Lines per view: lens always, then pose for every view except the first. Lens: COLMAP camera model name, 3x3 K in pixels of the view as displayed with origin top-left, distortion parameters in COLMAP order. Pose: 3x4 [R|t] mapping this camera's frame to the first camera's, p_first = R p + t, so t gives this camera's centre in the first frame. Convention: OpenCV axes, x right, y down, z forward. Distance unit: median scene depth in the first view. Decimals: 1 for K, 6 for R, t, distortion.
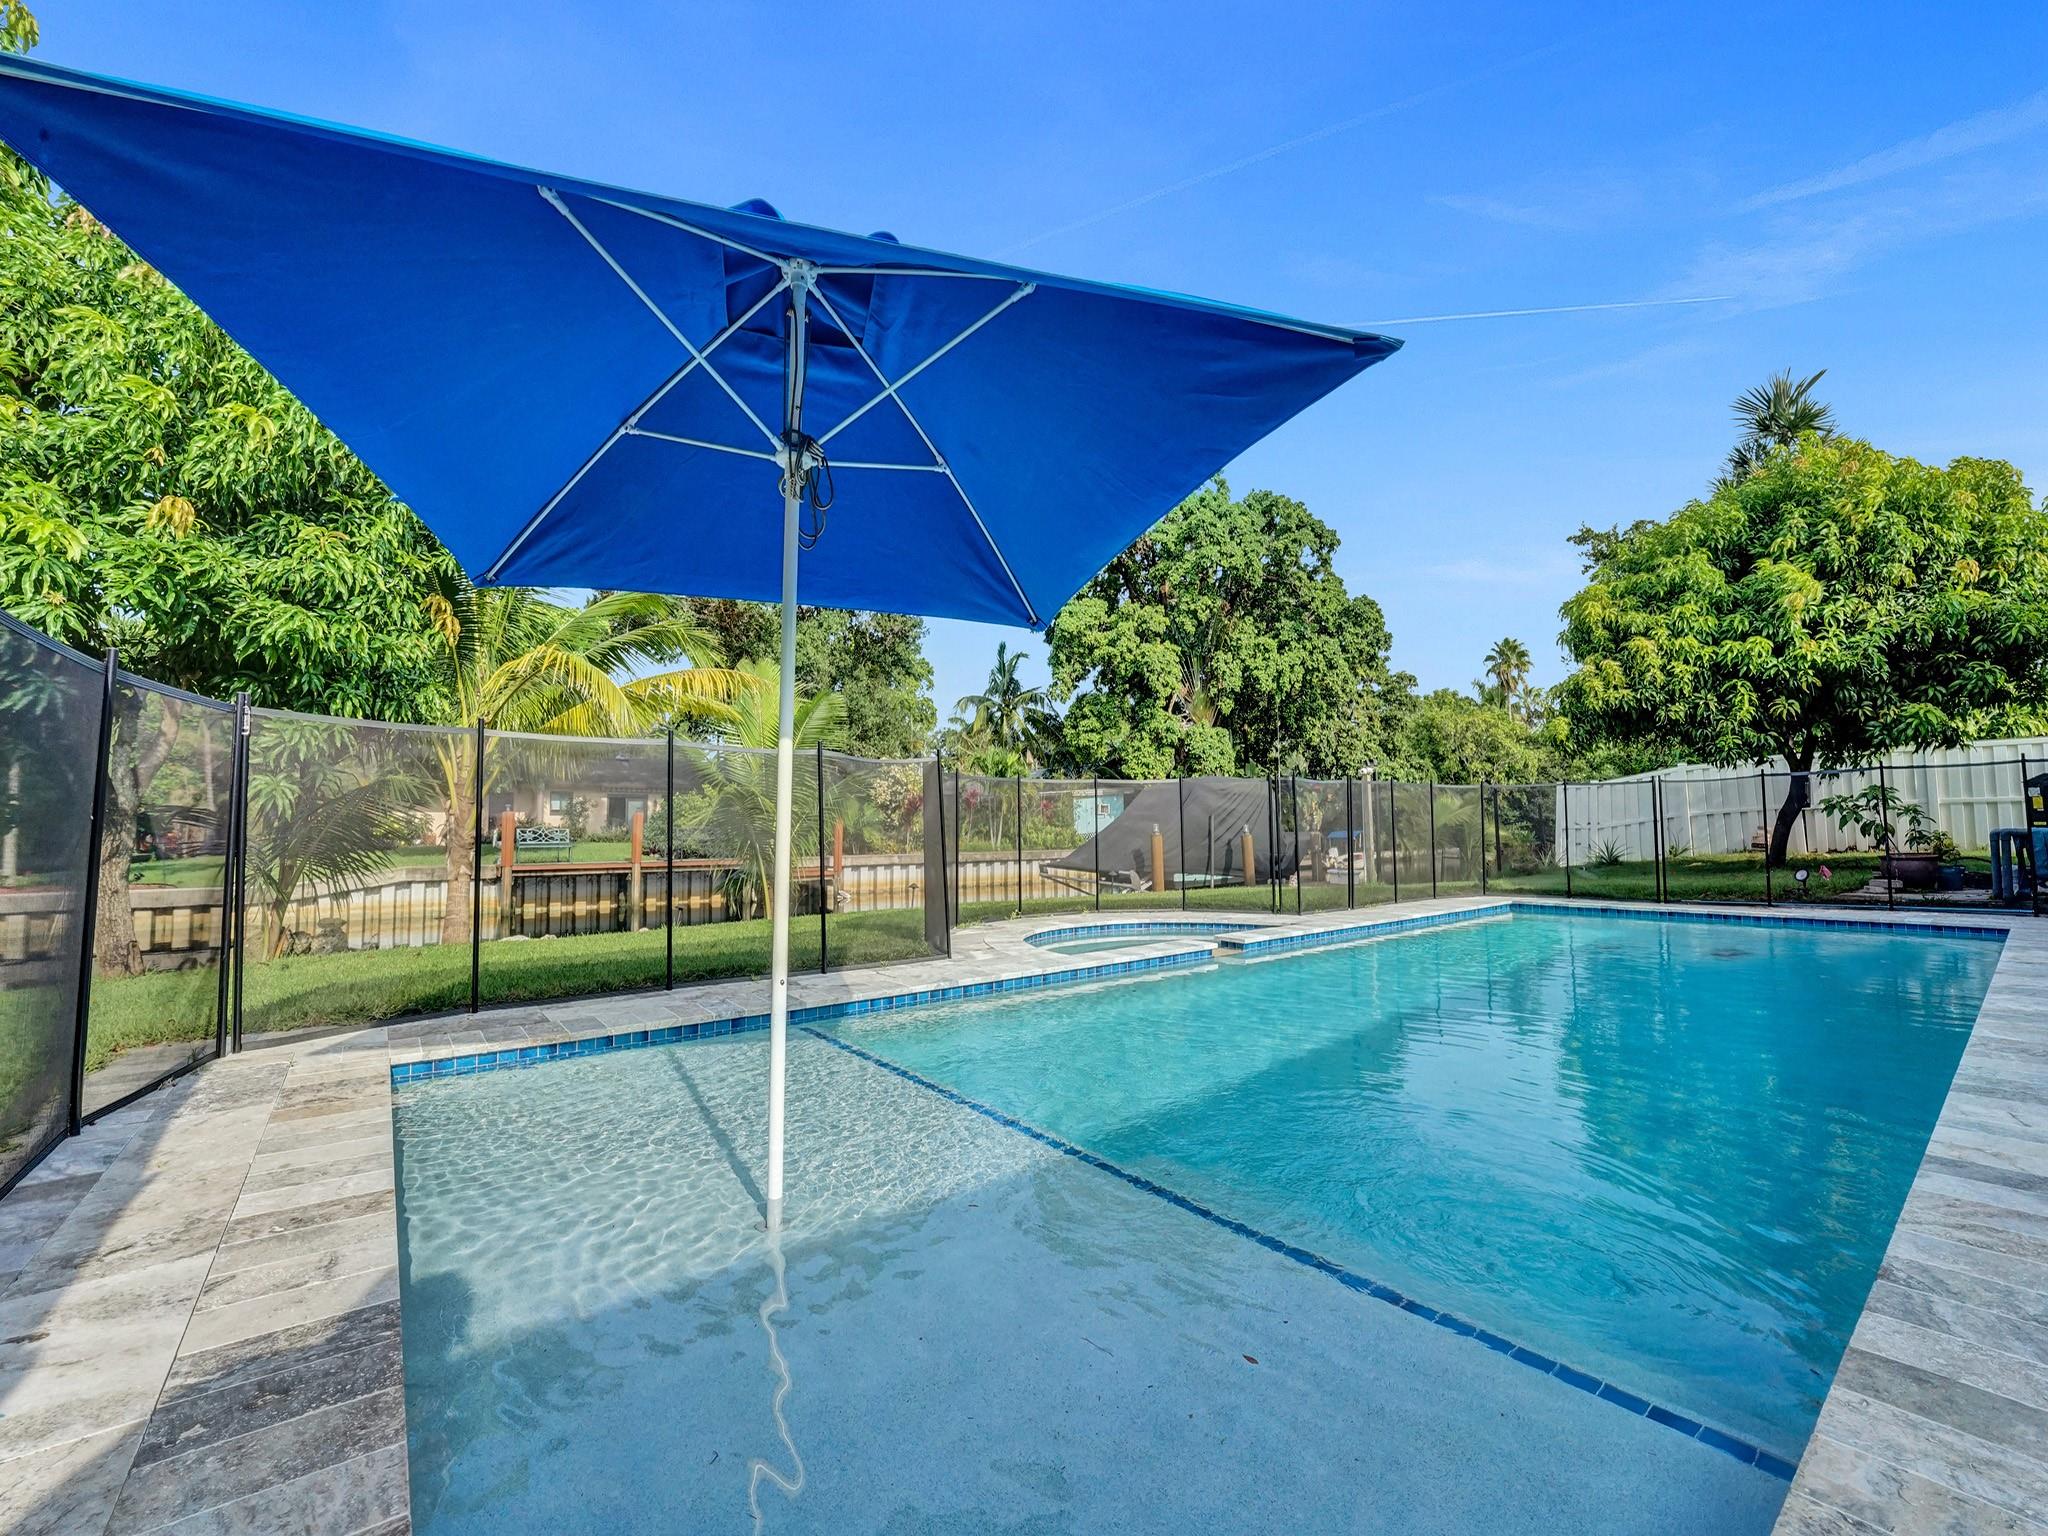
lens RADIAL K [[841.7, 0, 1021.8], [0, 841.7, 778.7], [0, 0, 1]] dist [-0.027739, 0.003387]
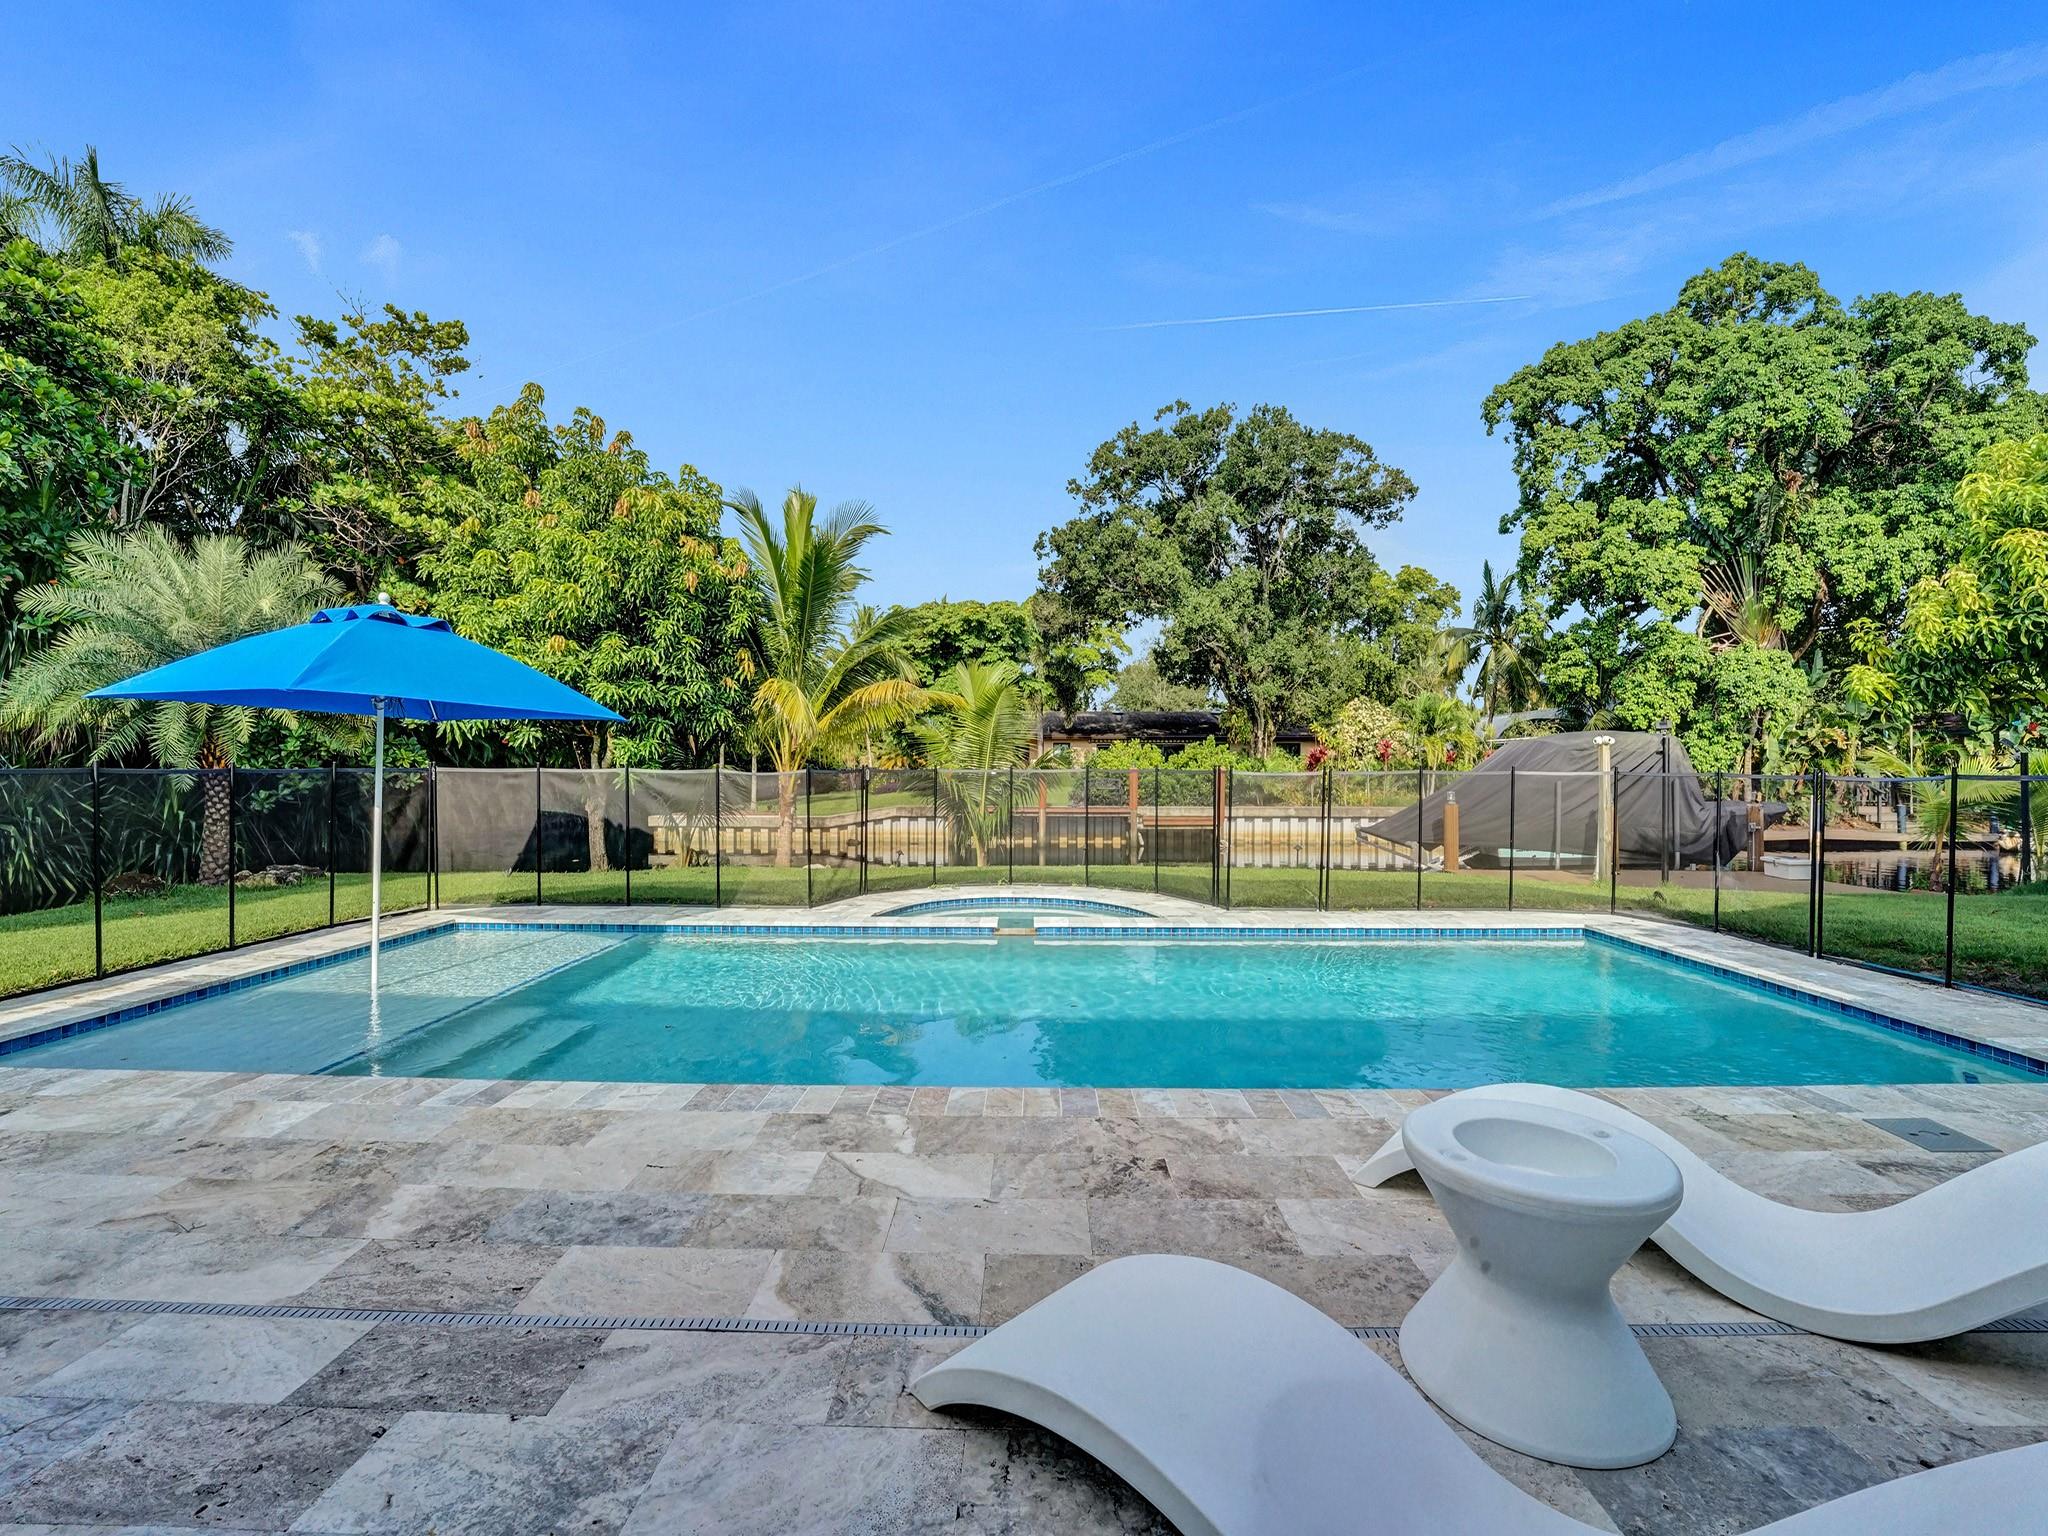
lens RADIAL K [[841.7, 0, 1023.0], [0, 841.7, 778.8], [0, 0, 1]] dist [-0.027739, 0.003387]
pose [[0.772921, 0.020723, -0.634164, 0.388921], [0.029002, 0.997268, 0.067936, -0.034440], [0.633839, -0.070901, 0.770208, 0.043486]]
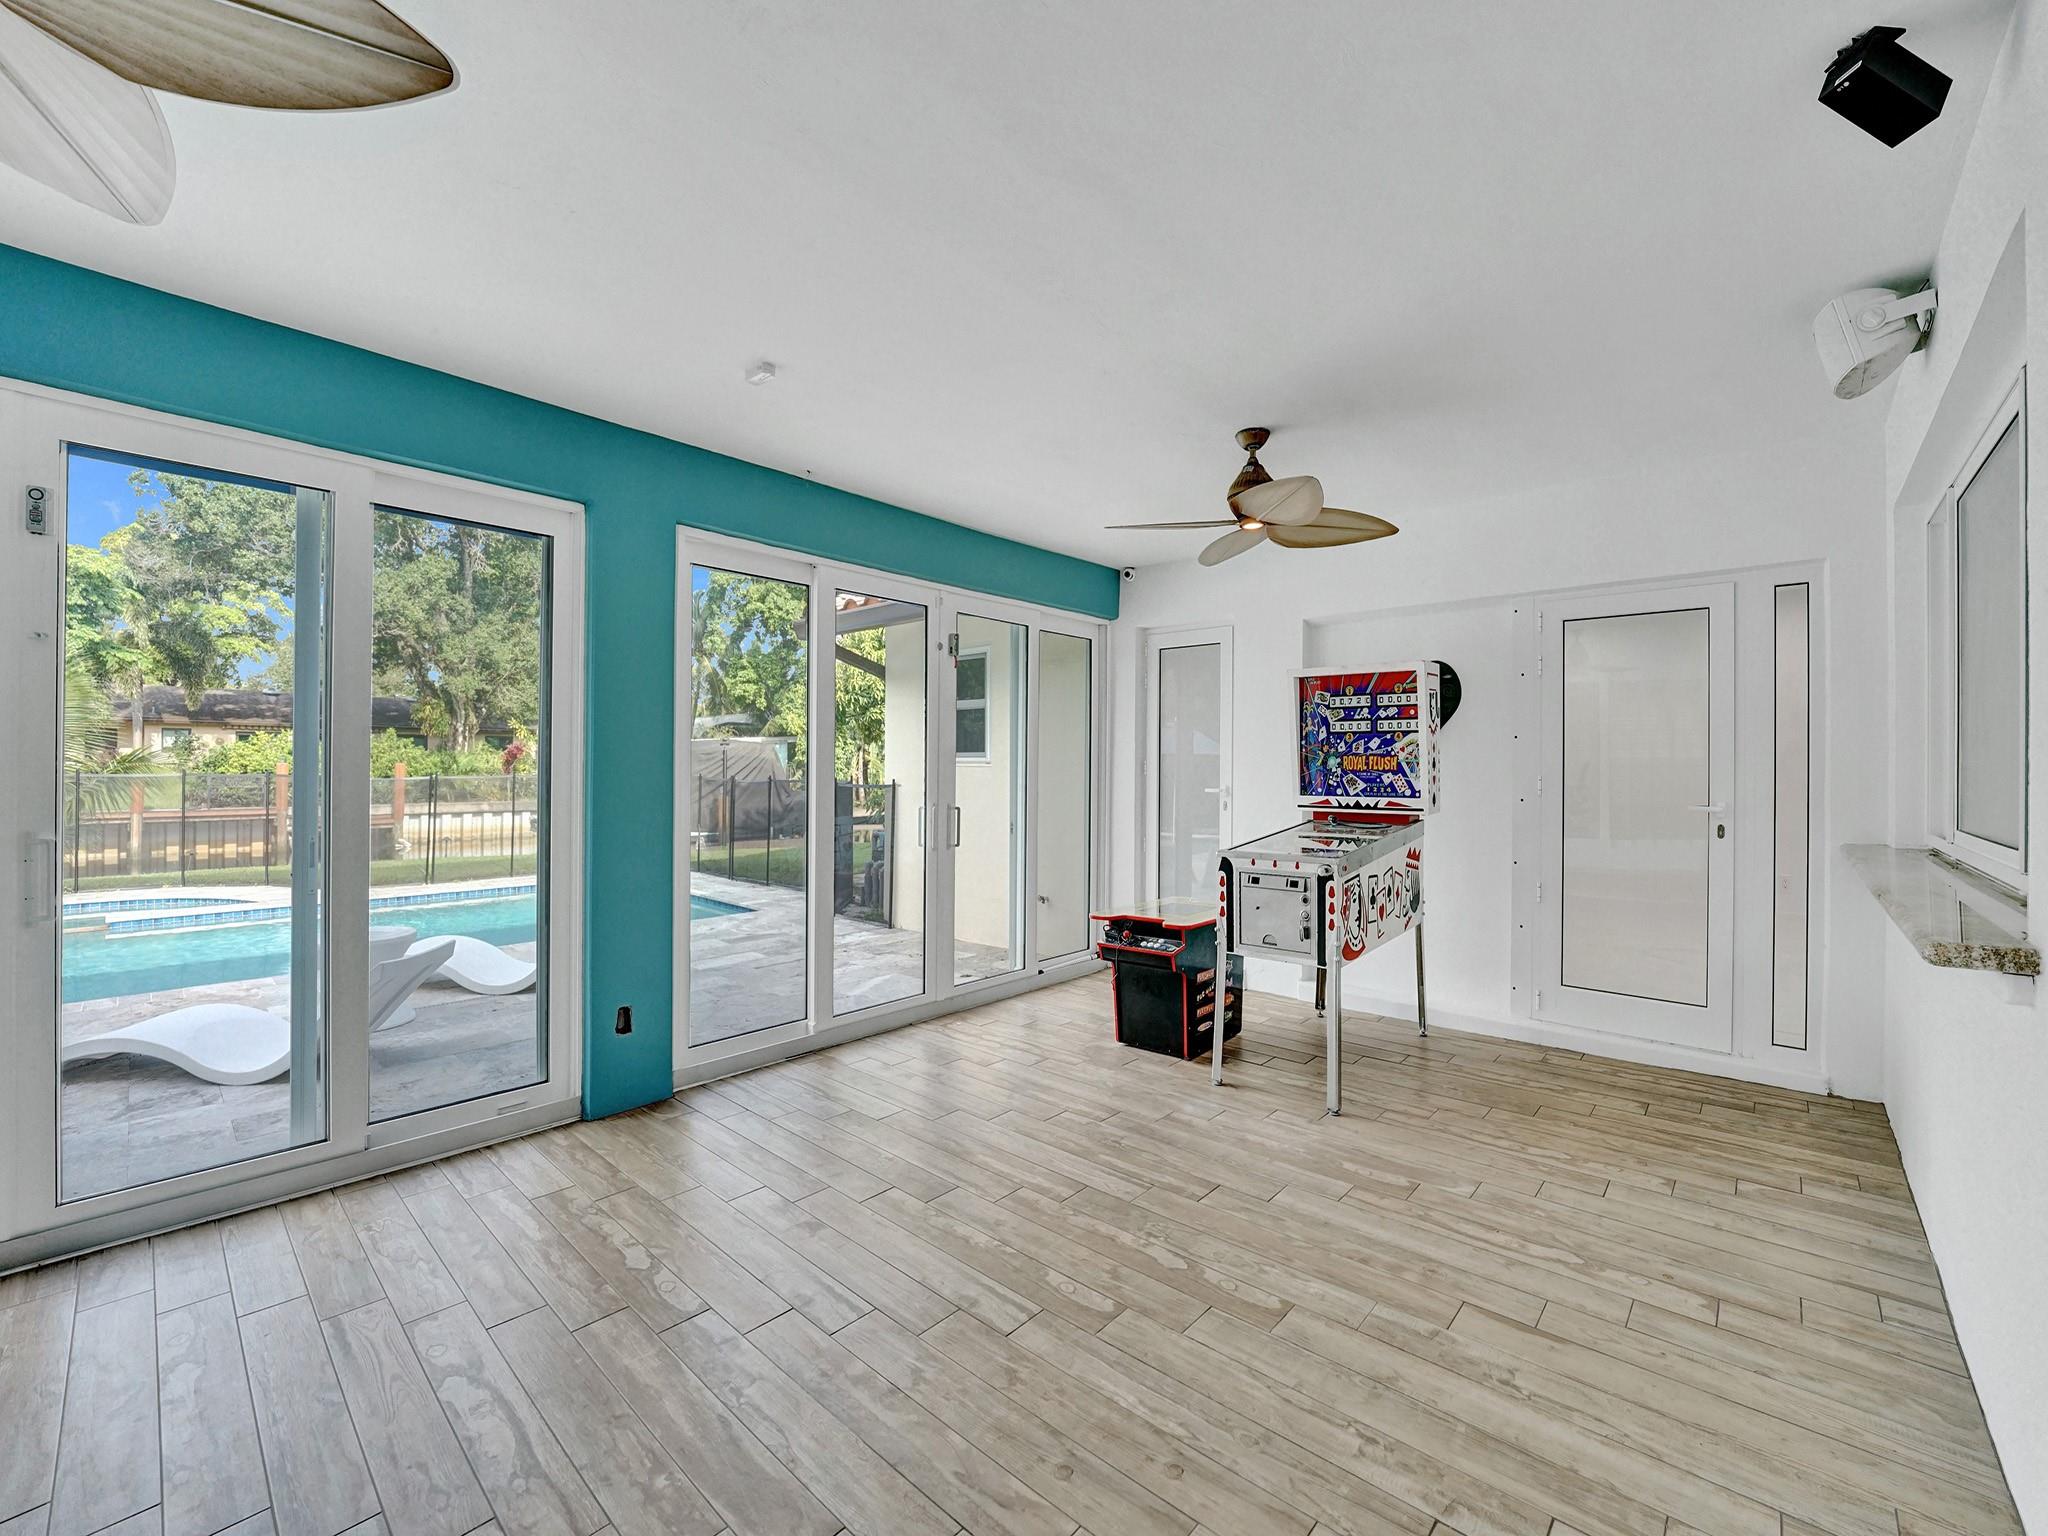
lens RADIAL K [[841.7, 0, 1041.3], [0, 841.7, 755.6], [0, 0, 1]] dist [-0.027739, 0.003387]
pose [[0.987007, 0.022099, 0.159149, 0.581394], [-0.030432, 0.998280, 0.050114, -0.061082], [-0.157768, -0.054306, 0.985982, -0.158533]]
